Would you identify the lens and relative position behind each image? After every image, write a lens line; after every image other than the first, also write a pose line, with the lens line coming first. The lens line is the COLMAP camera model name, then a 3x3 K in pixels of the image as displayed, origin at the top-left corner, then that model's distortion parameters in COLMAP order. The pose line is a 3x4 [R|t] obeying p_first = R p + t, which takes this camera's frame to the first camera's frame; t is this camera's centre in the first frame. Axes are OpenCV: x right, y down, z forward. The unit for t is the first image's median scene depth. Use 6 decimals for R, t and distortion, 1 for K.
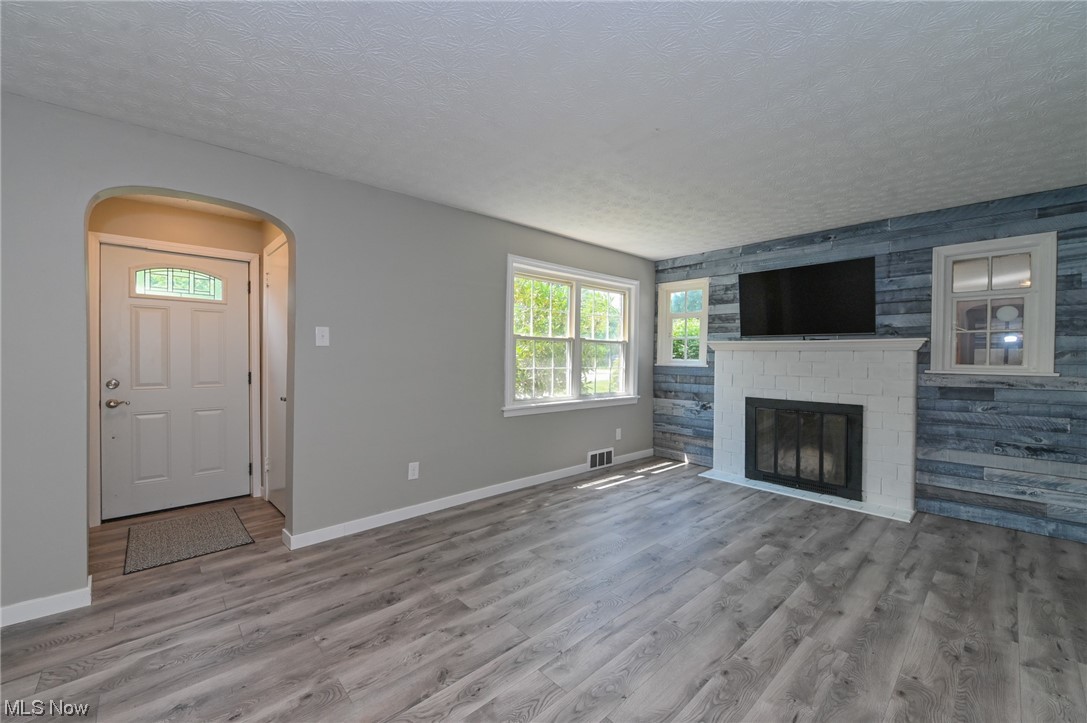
lens RADIAL K [[433.7, 0, 543.5], [0, 433.7, 361.5], [0, 0, 1]] dist [-0.003918, -0.000539]
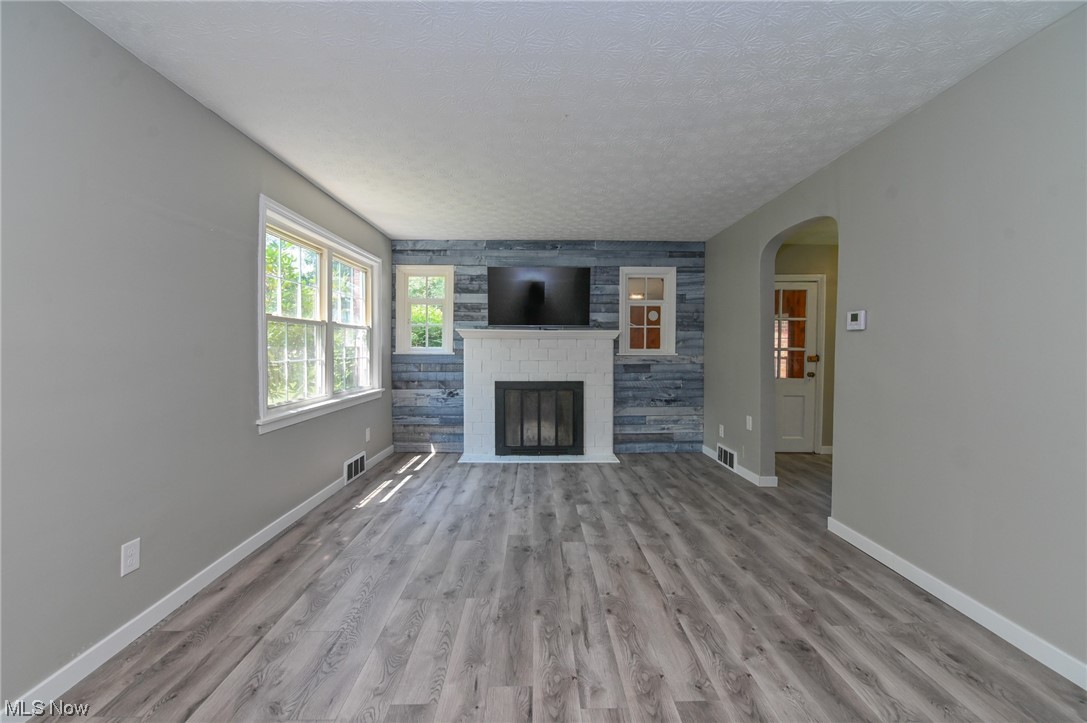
lens RADIAL K [[434.9, 0, 544.9], [0, 434.9, 355.5], [0, 0, 1]] dist [-0.003196, -0.000381]
pose [[0.659985, -0.023402, 0.750914, -0.316235], [0.012209, 0.999717, 0.020424, -0.003884], [-0.751180, -0.004312, 0.660084, 0.223456]]
